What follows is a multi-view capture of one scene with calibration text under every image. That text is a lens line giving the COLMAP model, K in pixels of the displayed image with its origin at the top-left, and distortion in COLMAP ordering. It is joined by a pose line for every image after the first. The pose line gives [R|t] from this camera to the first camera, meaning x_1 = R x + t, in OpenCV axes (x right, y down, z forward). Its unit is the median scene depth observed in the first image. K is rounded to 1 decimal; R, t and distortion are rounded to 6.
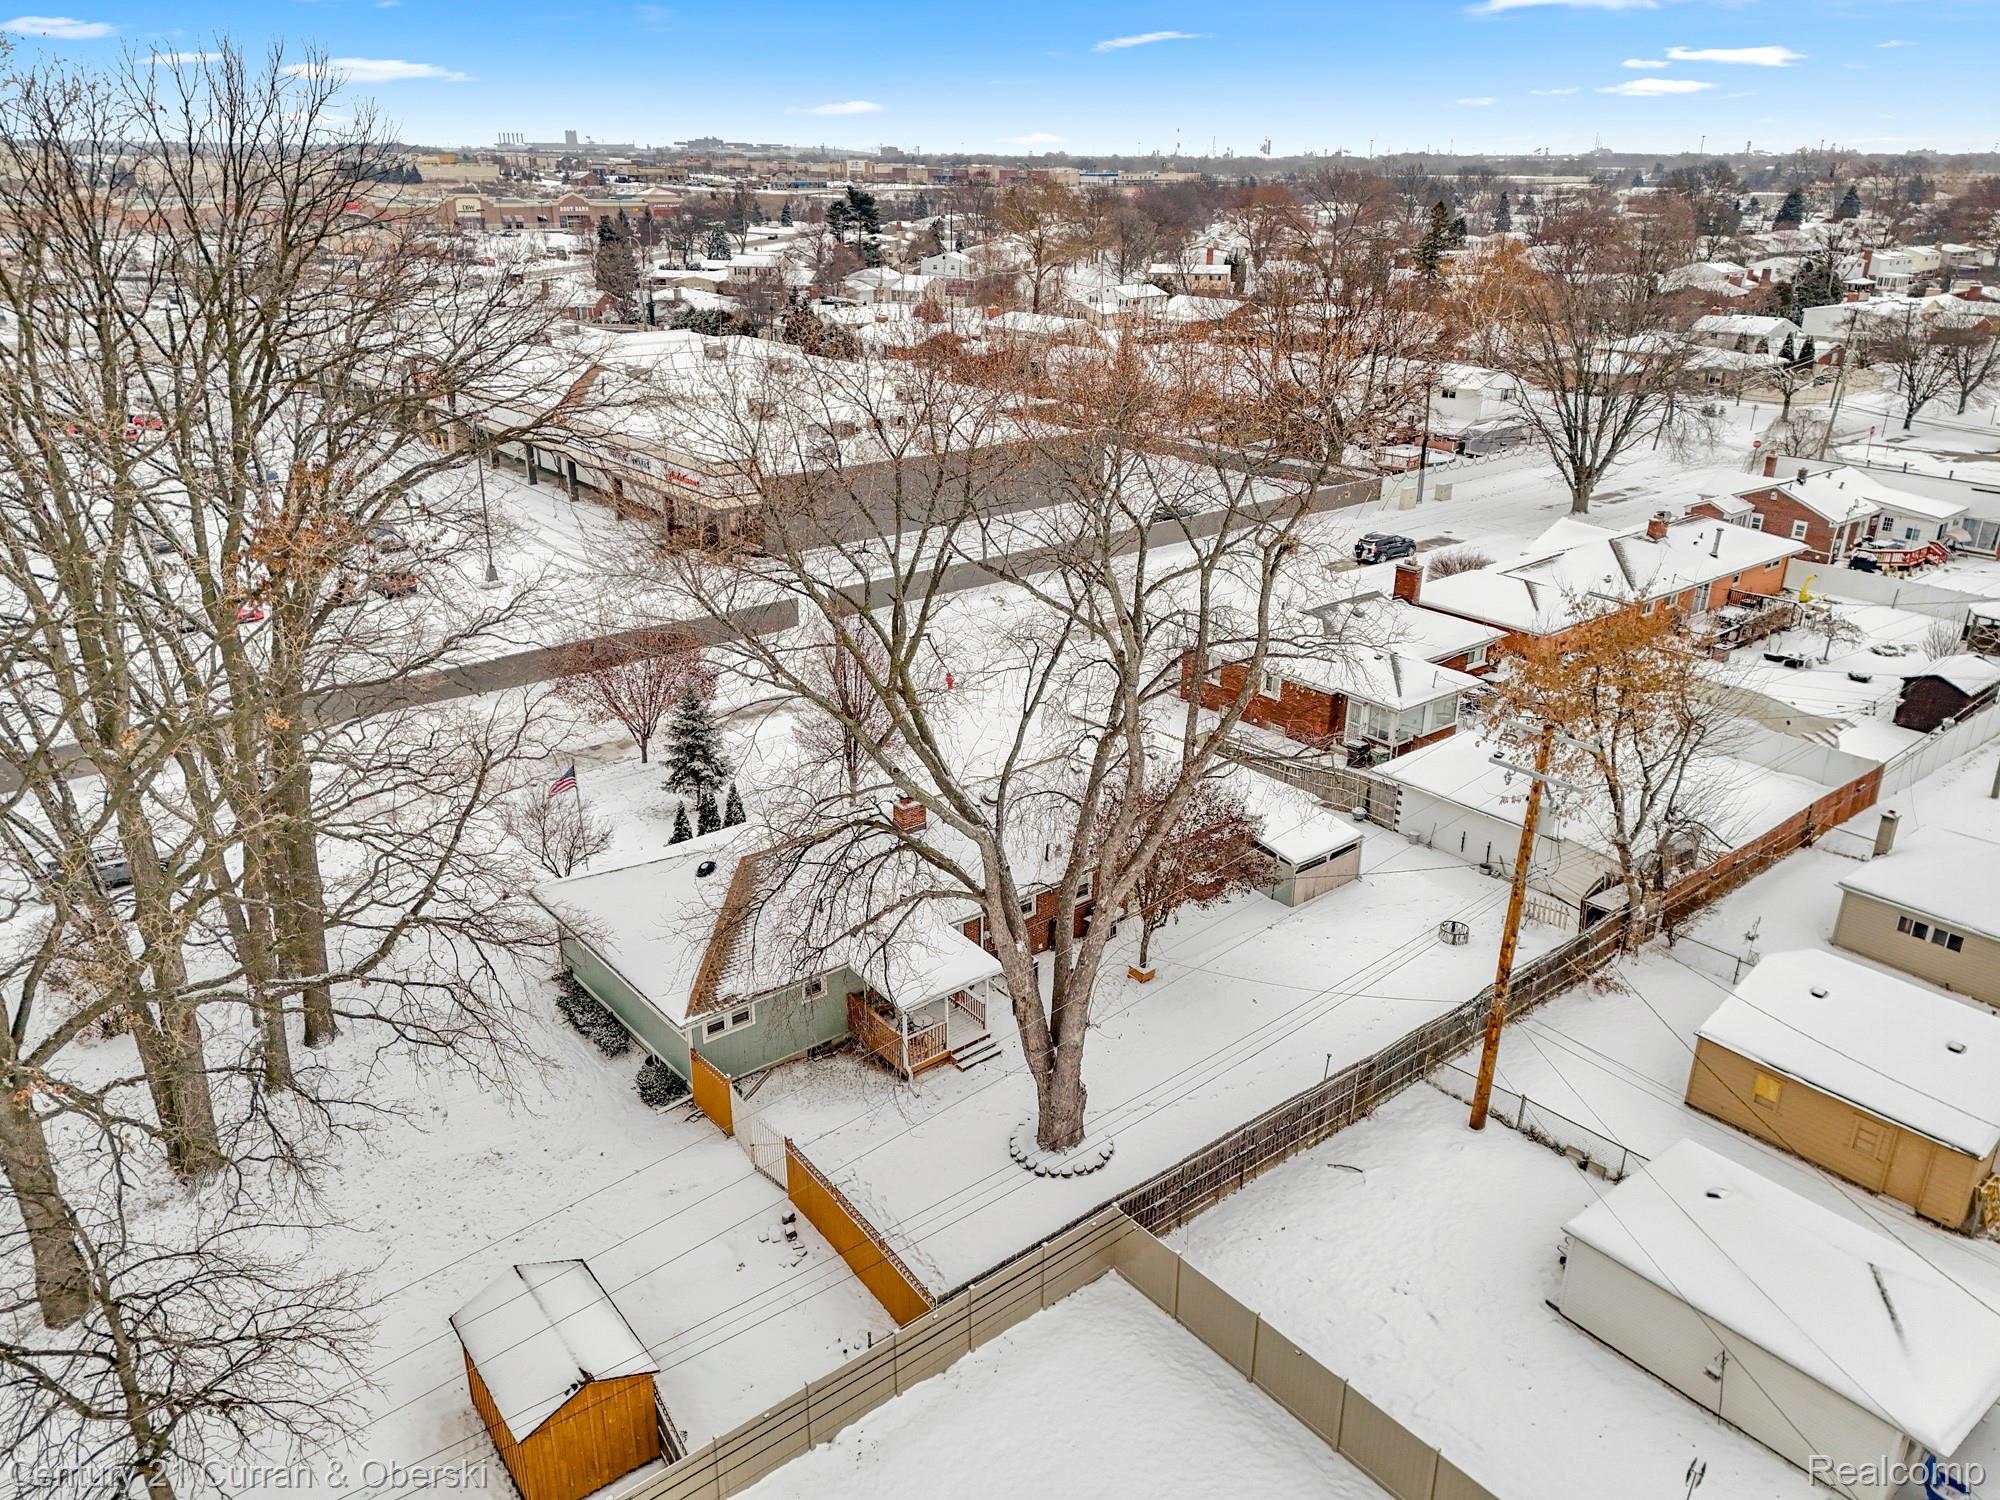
lens RADIAL K [[1443.3, 0, 998.0], [0, 1443.3, 746.2], [0, 0, 1]] dist [0.028641, -0.013553]
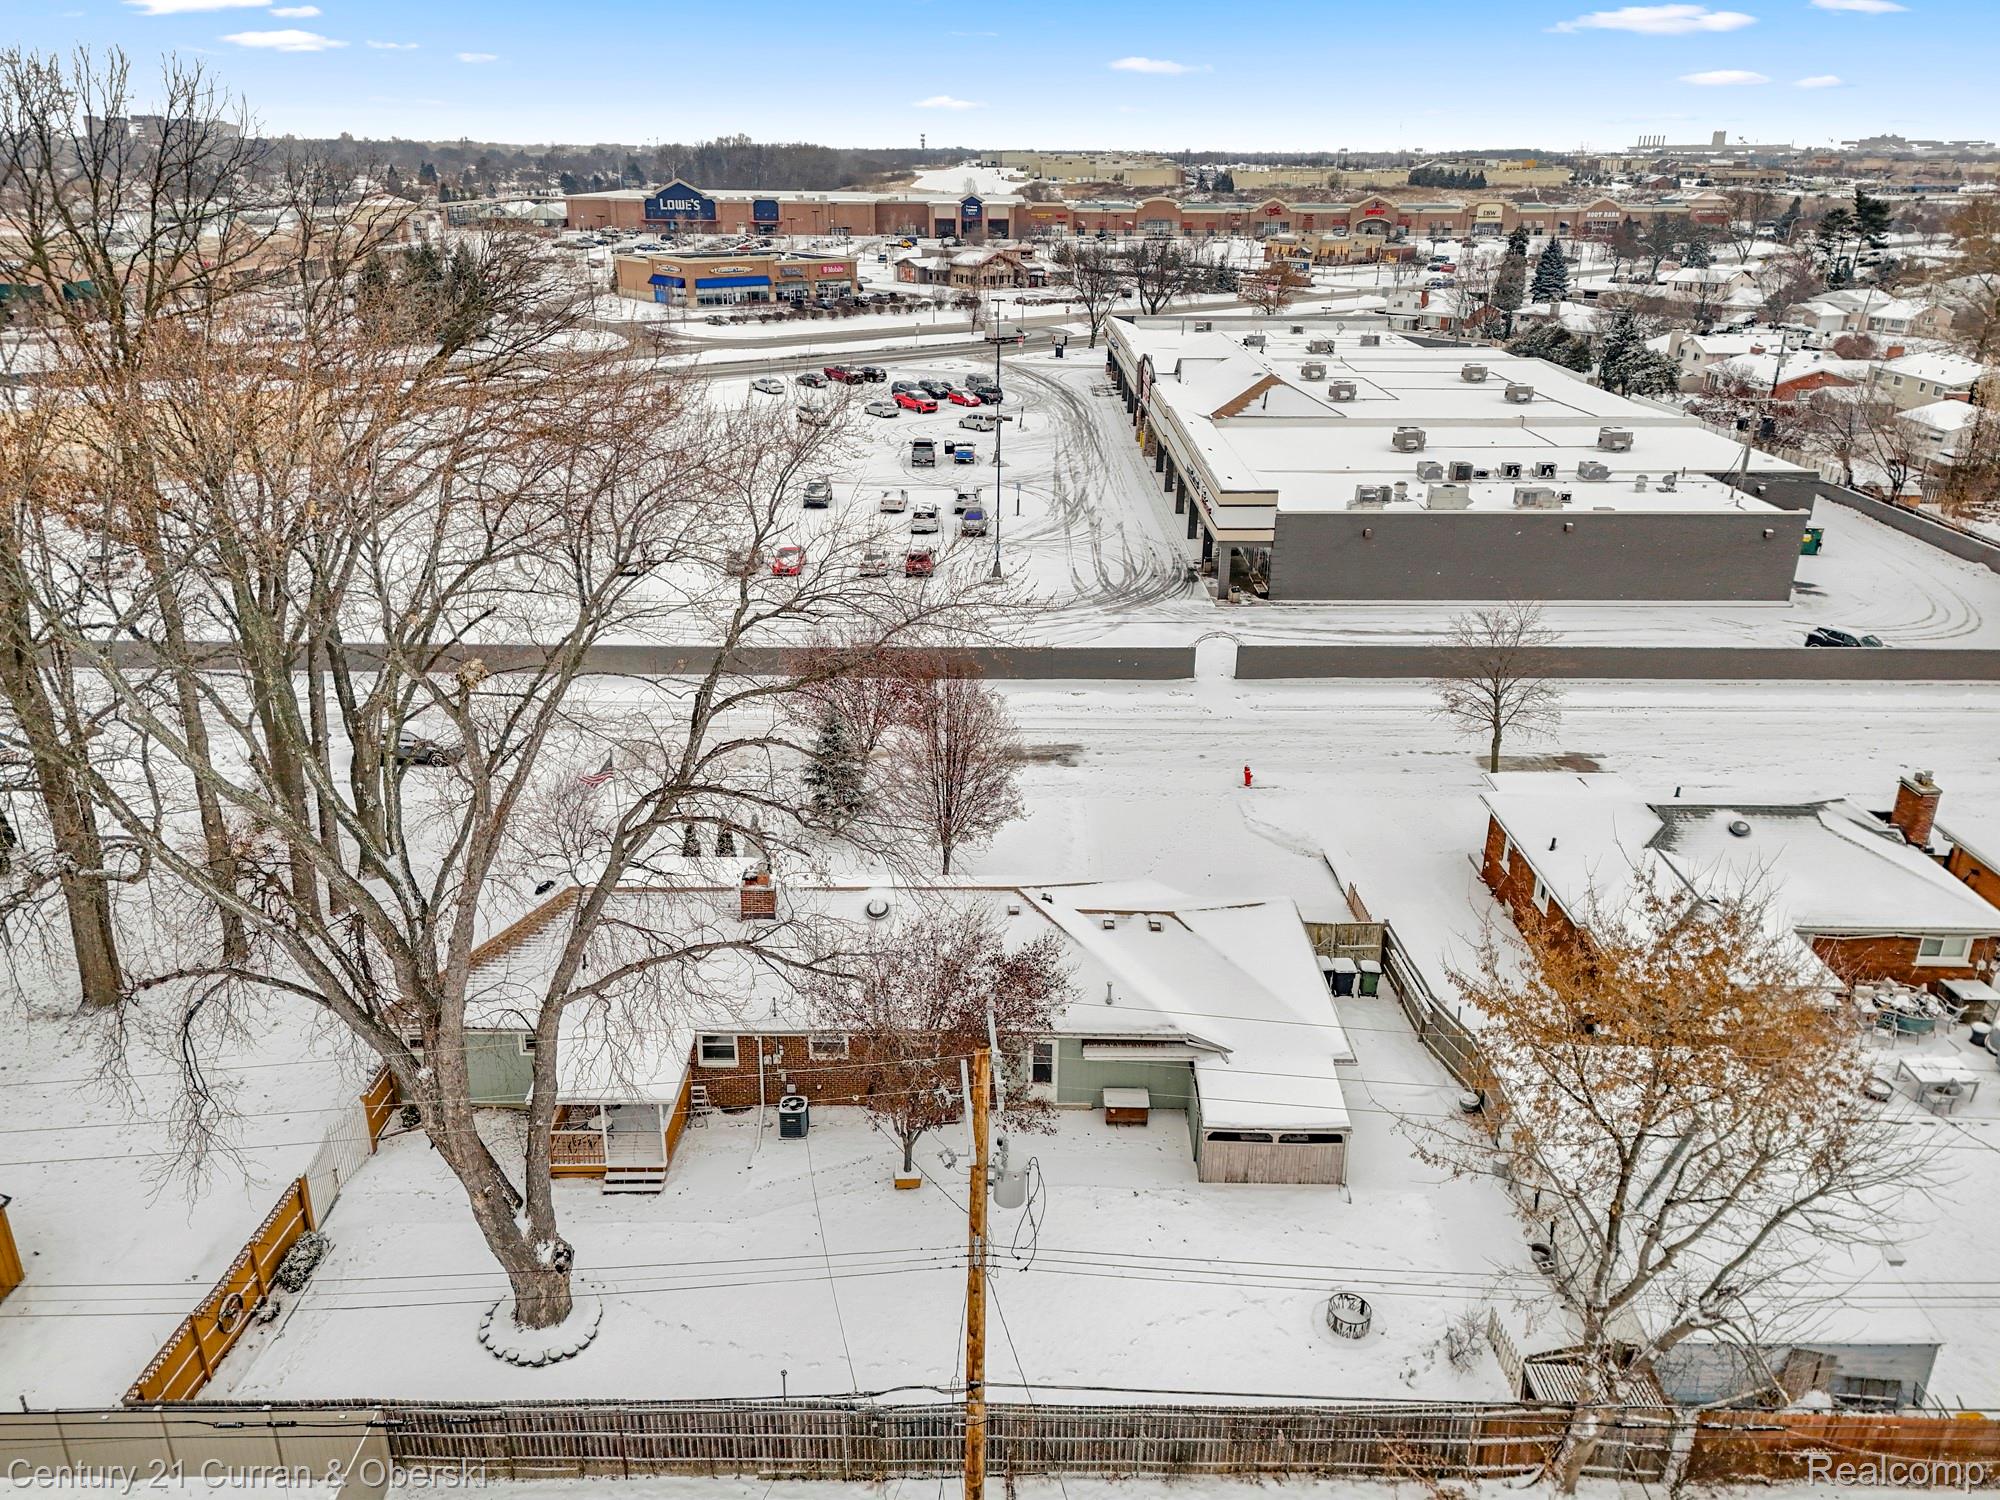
lens RADIAL K [[1443.3, 0, 997.7], [0, 1443.3, 759.2], [0, 0, 1]] dist [0.028641, -0.013553]
pose [[0.770169, 0.237729, -0.591882, 0.090310], [-0.234943, 0.968437, 0.083258, -0.023582], [0.592993, 0.074936, 0.801713, 0.060123]]
